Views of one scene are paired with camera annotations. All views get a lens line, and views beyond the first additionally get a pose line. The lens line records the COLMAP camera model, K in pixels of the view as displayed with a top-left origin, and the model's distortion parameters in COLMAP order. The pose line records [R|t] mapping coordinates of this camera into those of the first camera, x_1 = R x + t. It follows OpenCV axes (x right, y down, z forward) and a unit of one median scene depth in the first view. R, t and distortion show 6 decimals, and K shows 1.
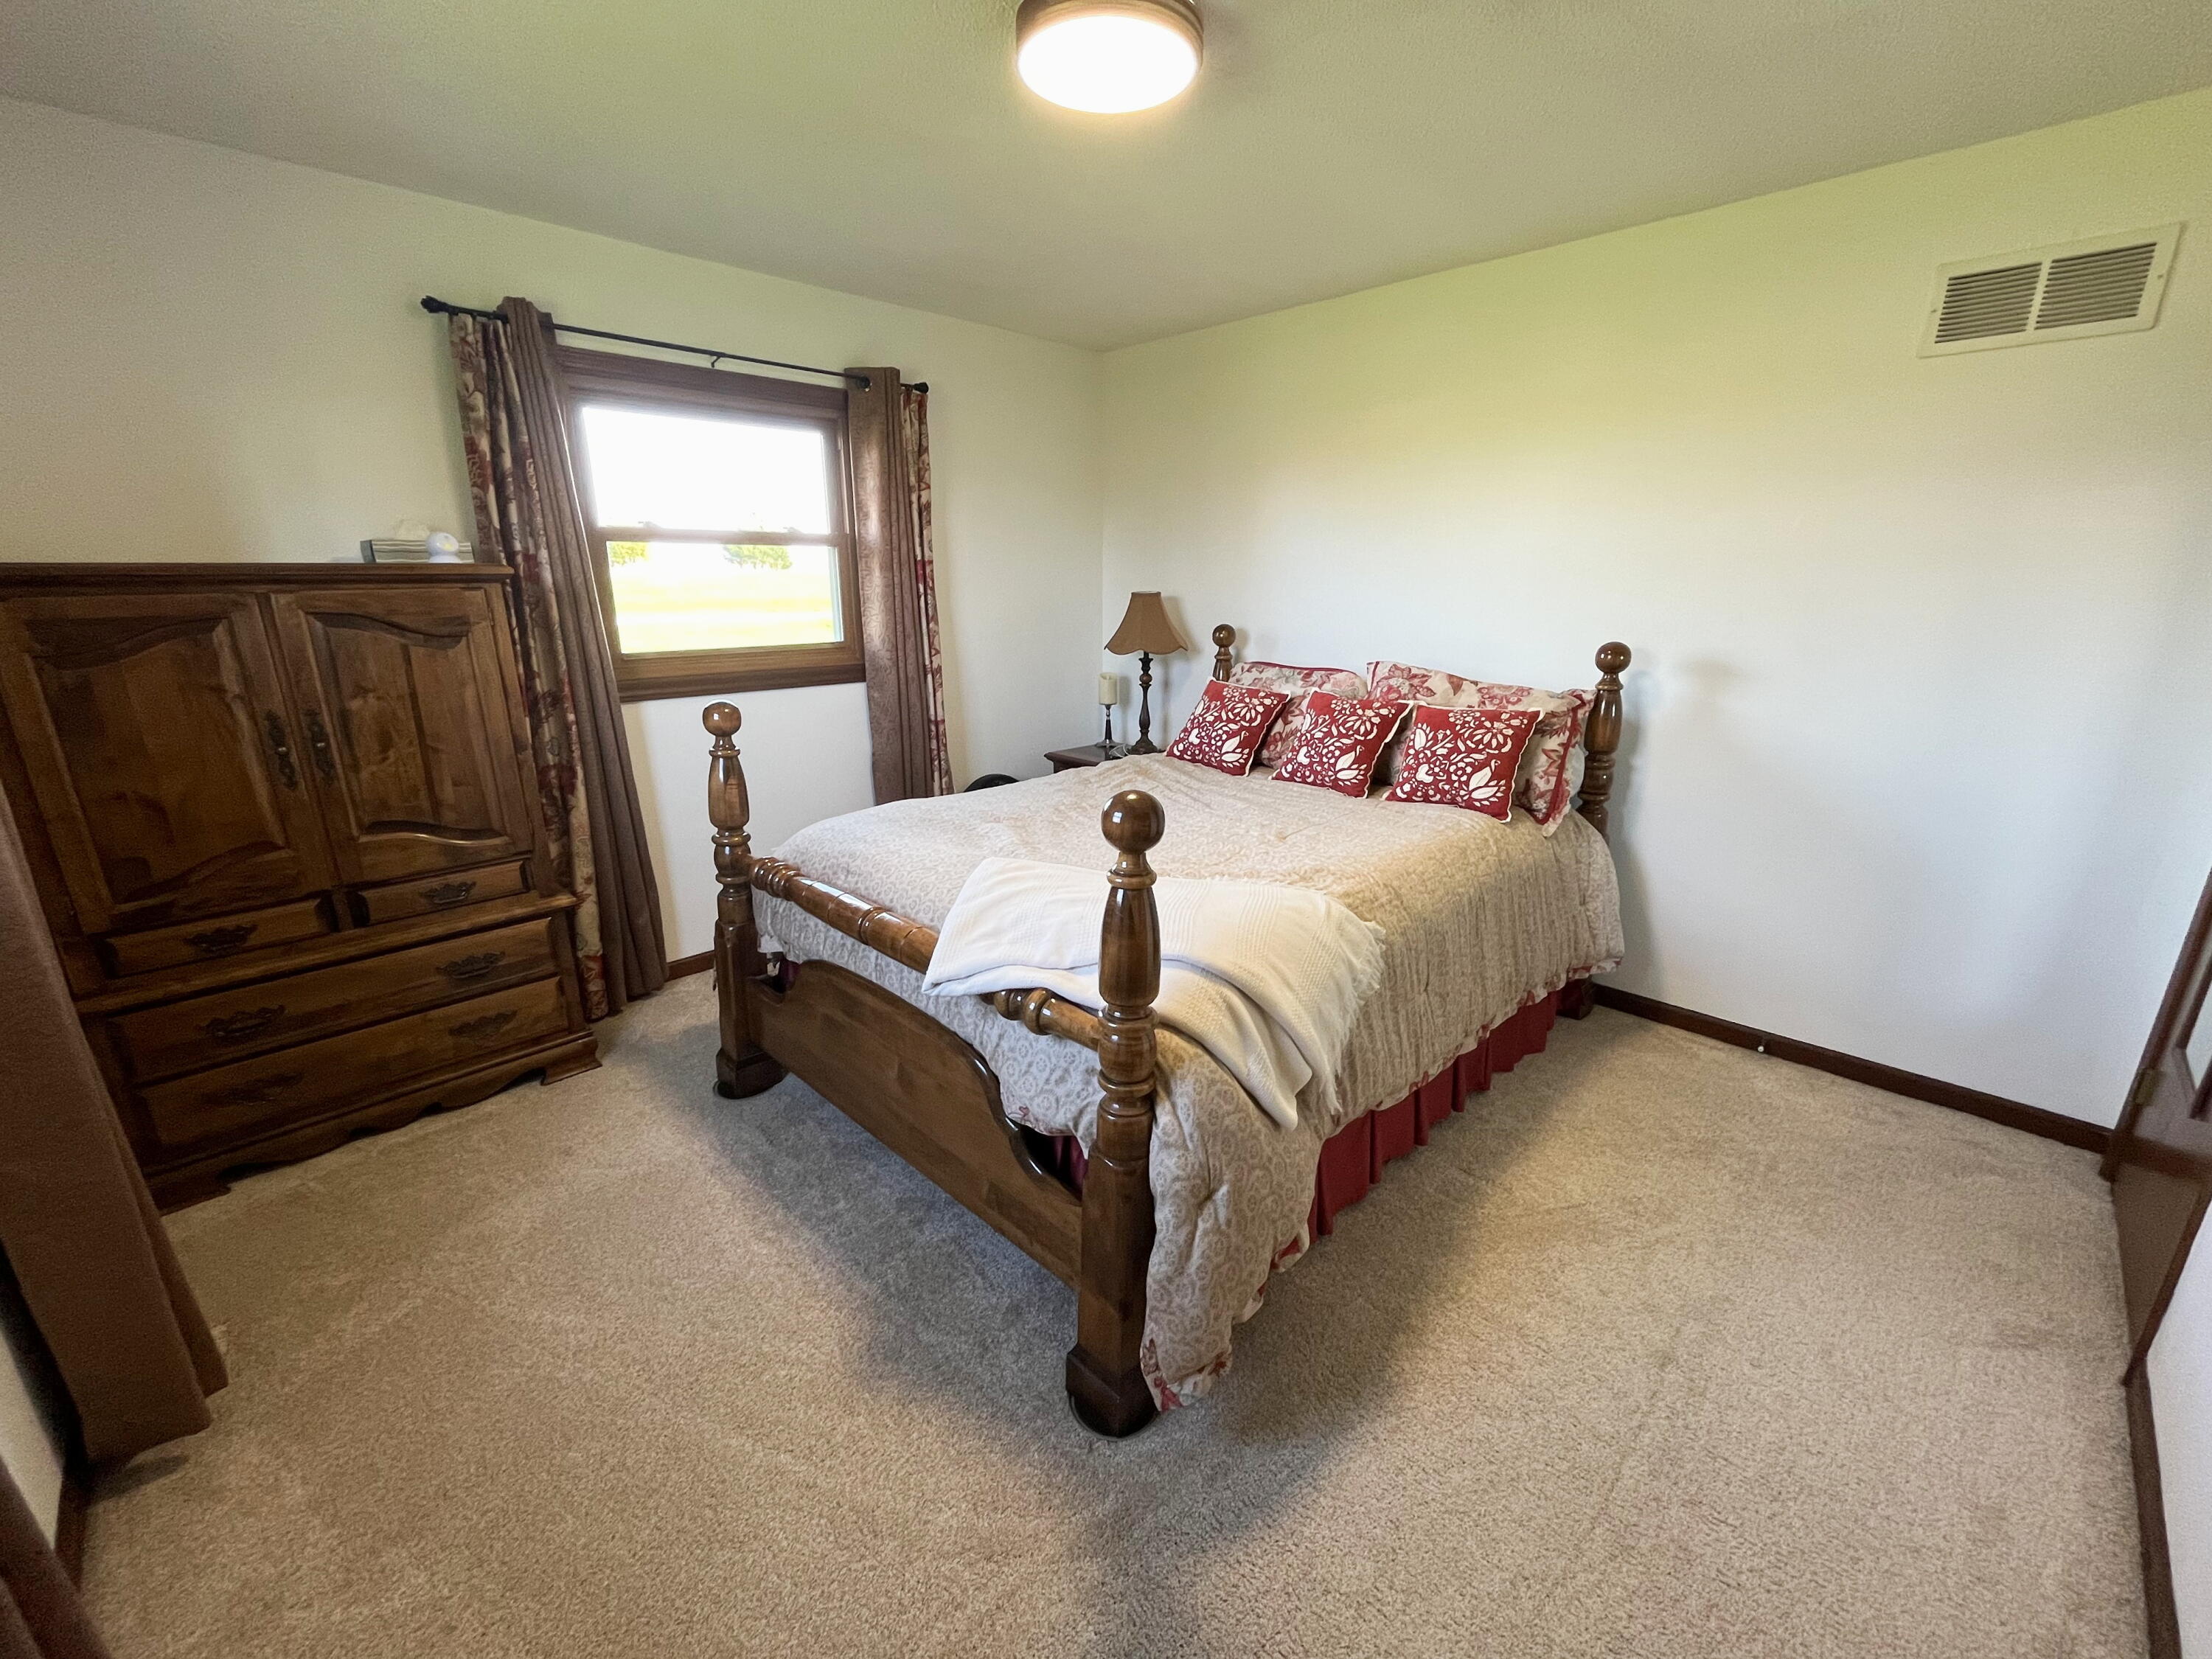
lens RADIAL K [[898.7, 0, 1098.4], [0, 898.7, 832.4], [0, 0, 1]] dist [-0.002748, -0.000571]
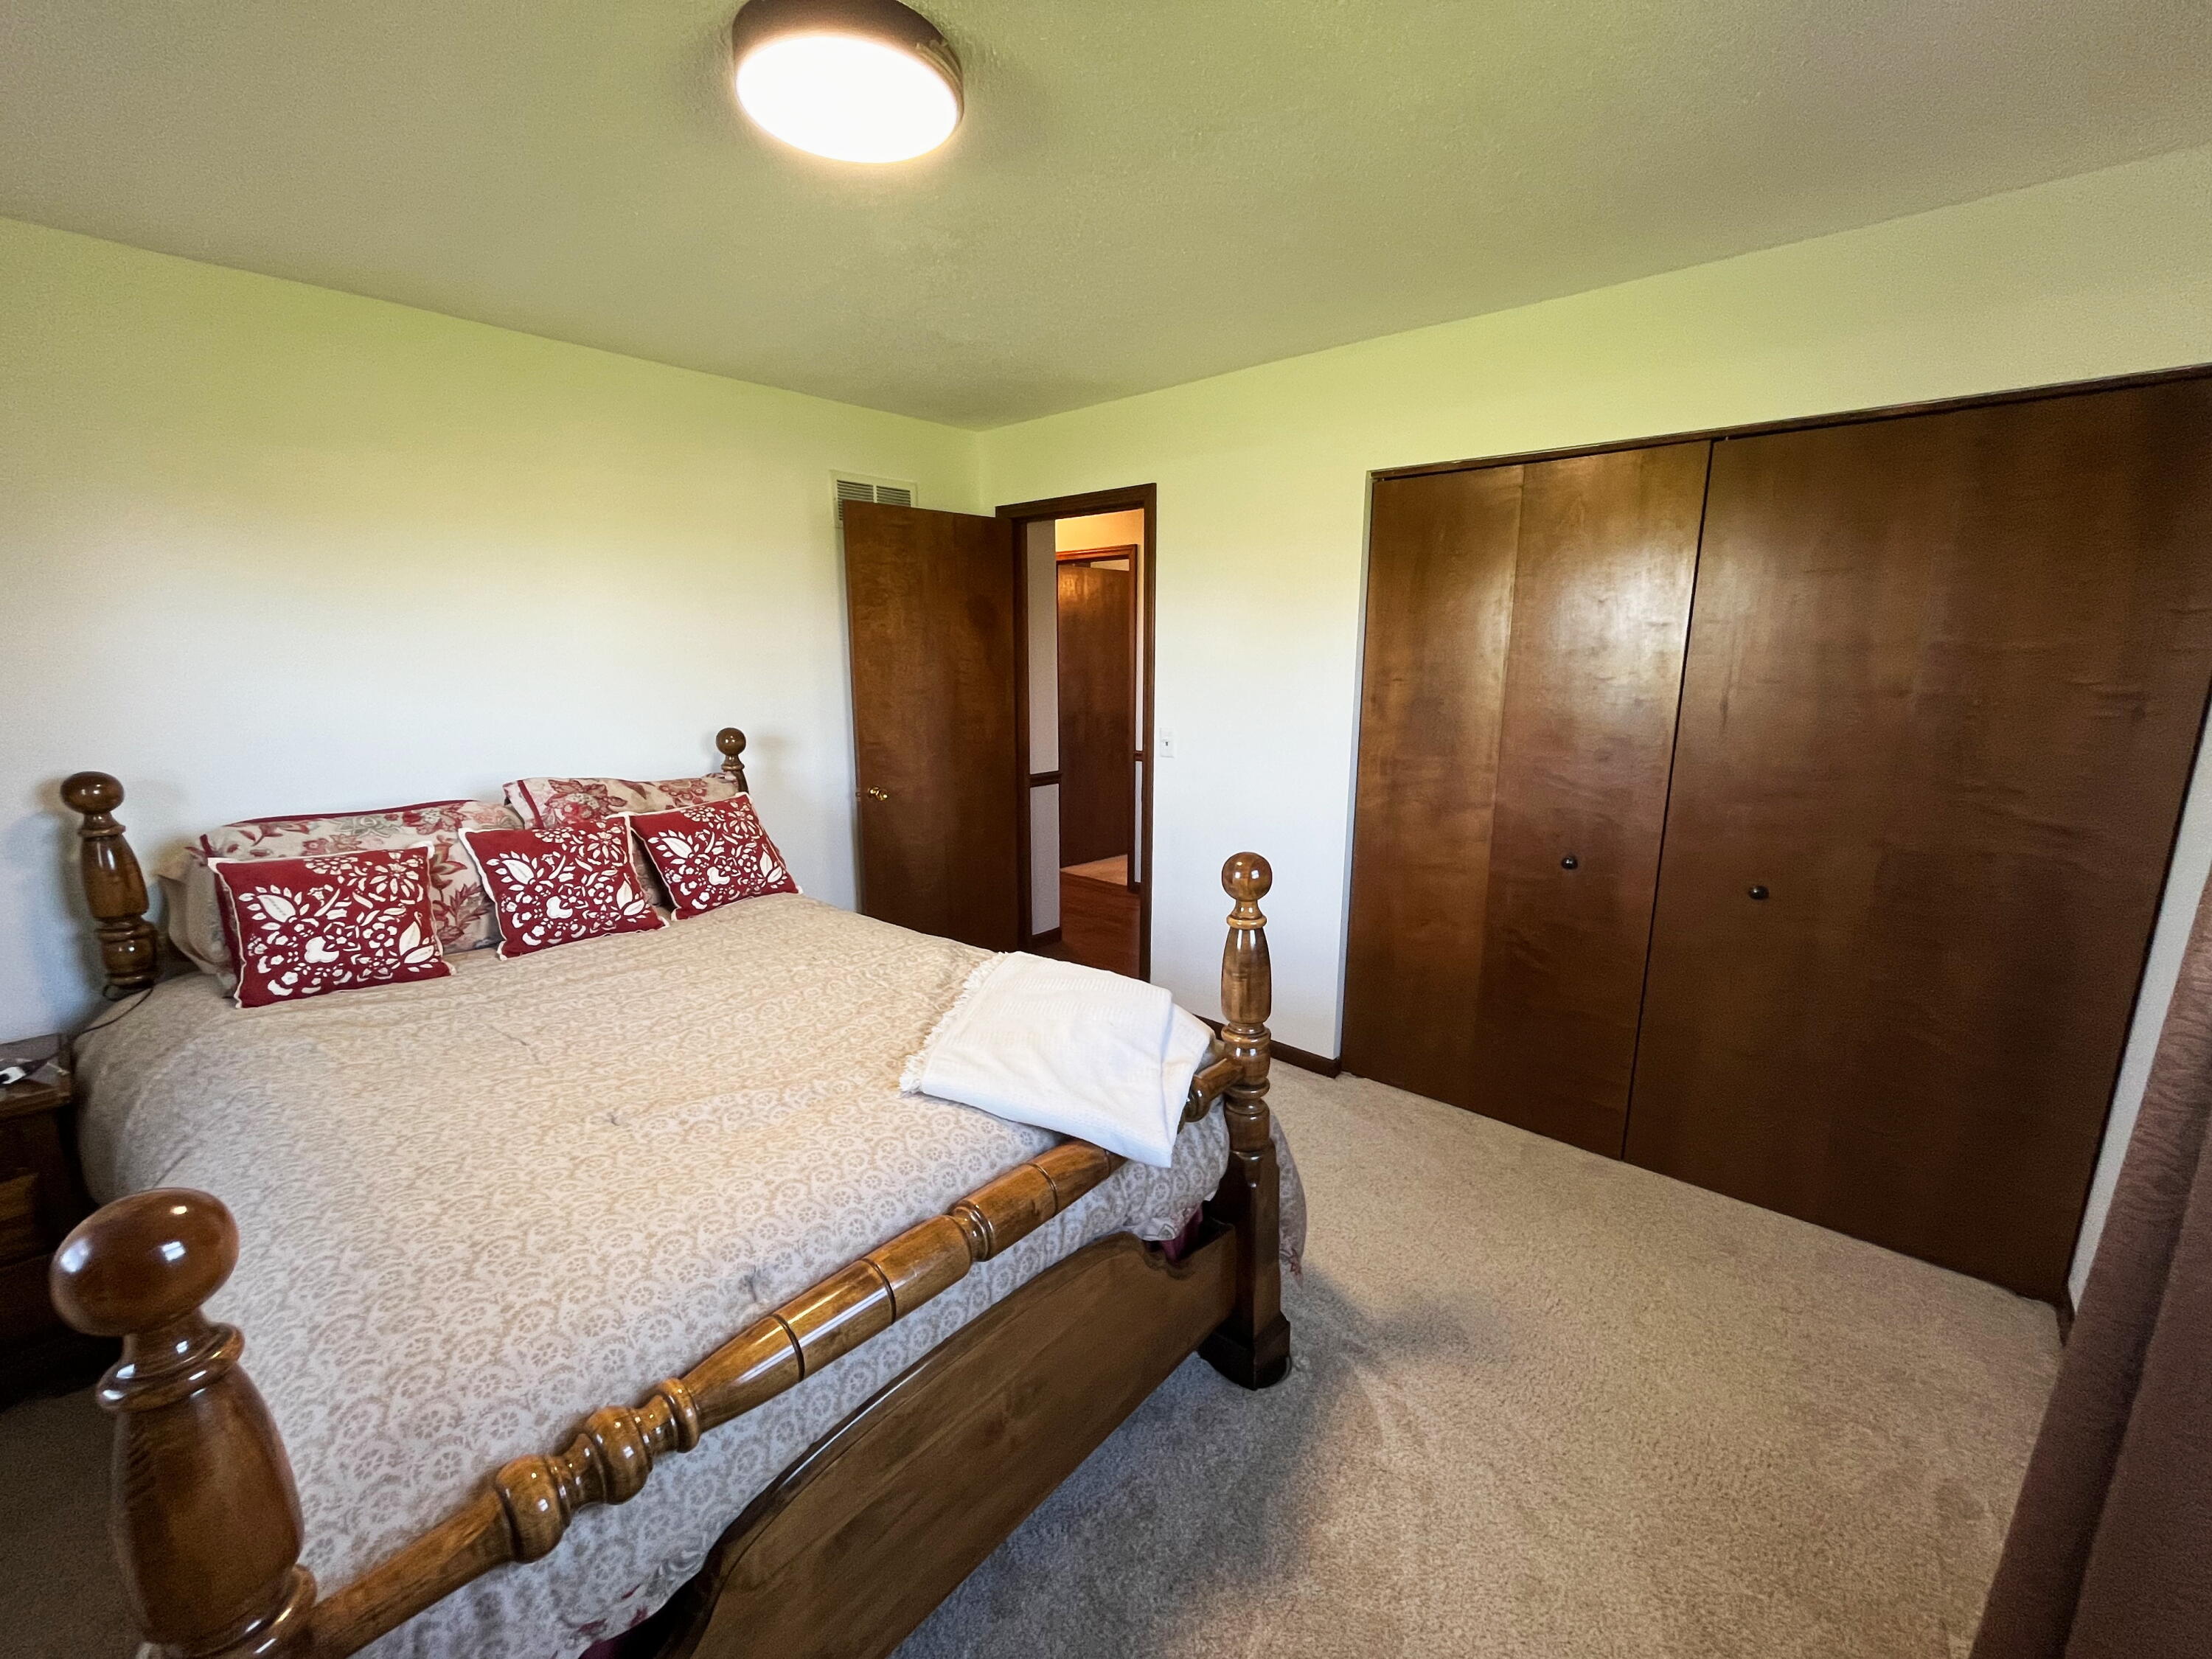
lens RADIAL K [[898.7, 0, 1098.4], [0, 898.7, 832.4], [0, 0, 1]] dist [-0.002748, -0.000571]
pose [[-0.086315, -0.162279, 0.982962, -0.513504], [0.305257, 0.934882, 0.181146, -0.139146], [-0.948350, 0.315692, -0.031158, 0.577421]]
